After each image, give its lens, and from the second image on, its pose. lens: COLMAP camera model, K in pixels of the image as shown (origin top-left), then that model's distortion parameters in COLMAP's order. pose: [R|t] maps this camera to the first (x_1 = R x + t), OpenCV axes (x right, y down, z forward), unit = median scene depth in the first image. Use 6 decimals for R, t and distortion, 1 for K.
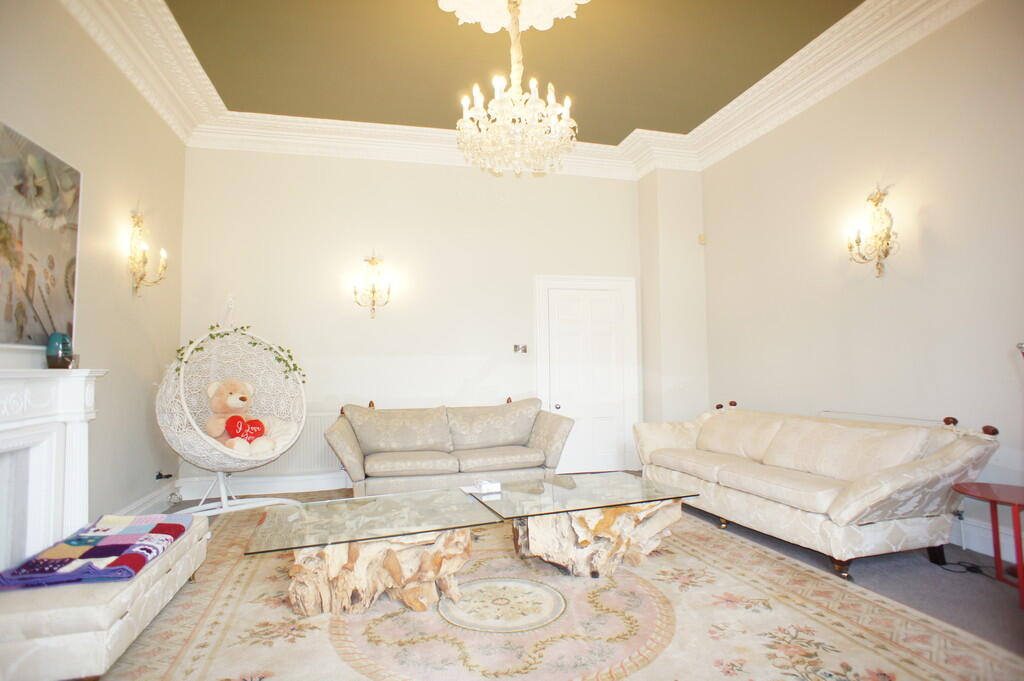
lens RADIAL K [[524.8, 0, 512.2], [0, 524.8, 340.6], [0, 0, 1]] dist [-0.005577, 0.003321]
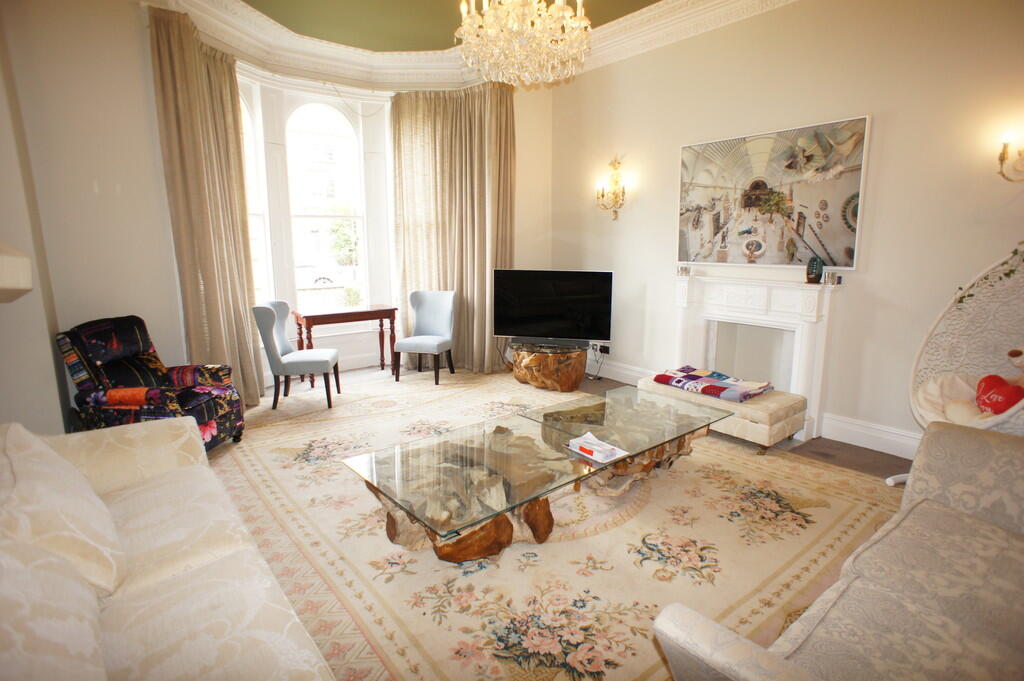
lens RADIAL K [[524.8, 0, 516.2], [0, 524.8, 338.7], [0, 0, 1]] dist [-0.005577, 0.003321]
pose [[-0.919545, 0.087249, -0.383176, 0.454538], [0.033601, 0.988928, 0.144544, -0.028967], [0.391545, 0.120040, -0.912296, 2.109113]]
